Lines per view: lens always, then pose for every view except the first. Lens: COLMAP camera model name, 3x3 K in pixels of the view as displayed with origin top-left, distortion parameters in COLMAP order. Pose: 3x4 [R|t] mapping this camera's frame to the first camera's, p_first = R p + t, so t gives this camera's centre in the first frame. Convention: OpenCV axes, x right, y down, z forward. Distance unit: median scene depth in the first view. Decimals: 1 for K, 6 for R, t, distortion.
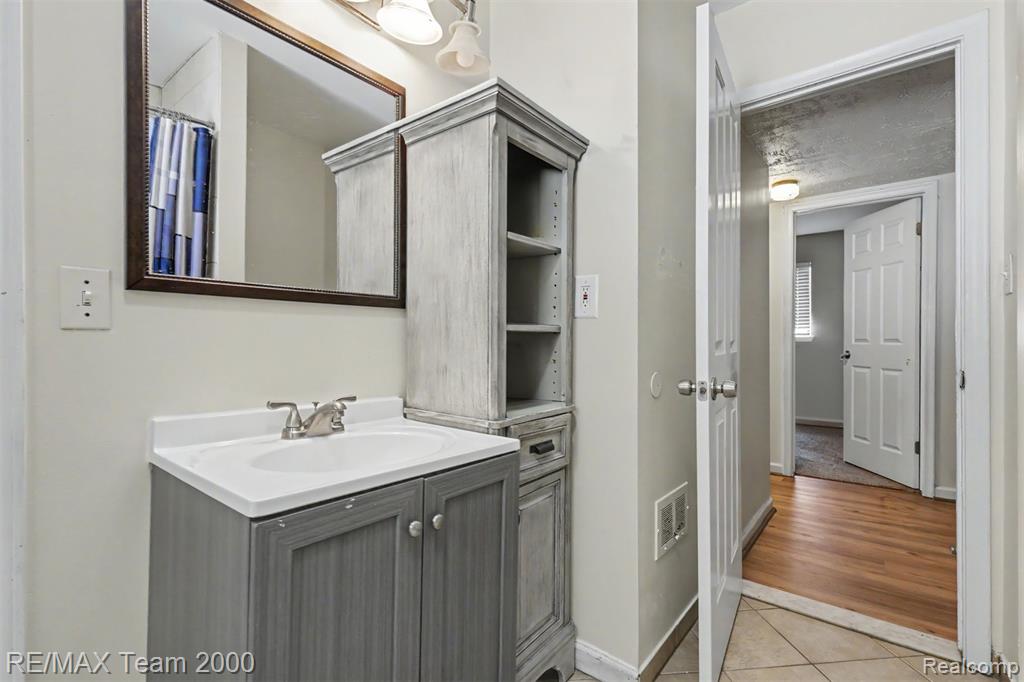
lens RADIAL K [[447.7, 0, 506.0], [0, 447.7, 342.9], [0, 0, 1]] dist [0.002223, -0.000046]
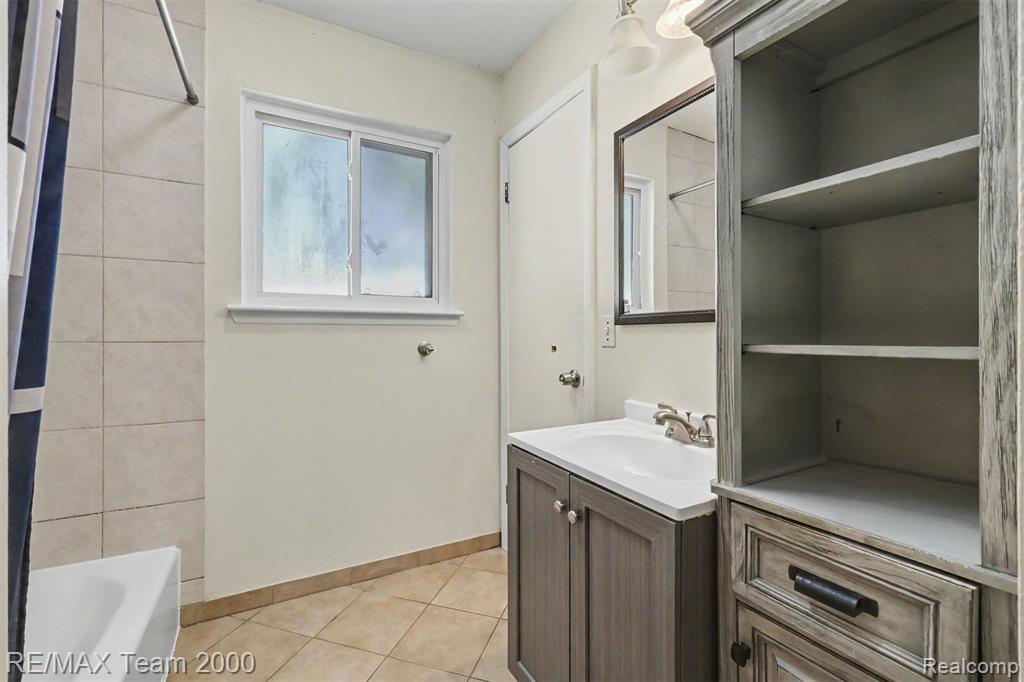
lens RADIAL K [[447.7, 0, 509.2], [0, 447.7, 335.9], [0, 0, 1]] dist [0.002223, -0.000046]
pose [[-0.364353, -0.003123, -0.931256, 0.688922], [0.000593, 0.999993, -0.003586, -0.049030], [0.931261, -0.001859, -0.364349, 0.873114]]
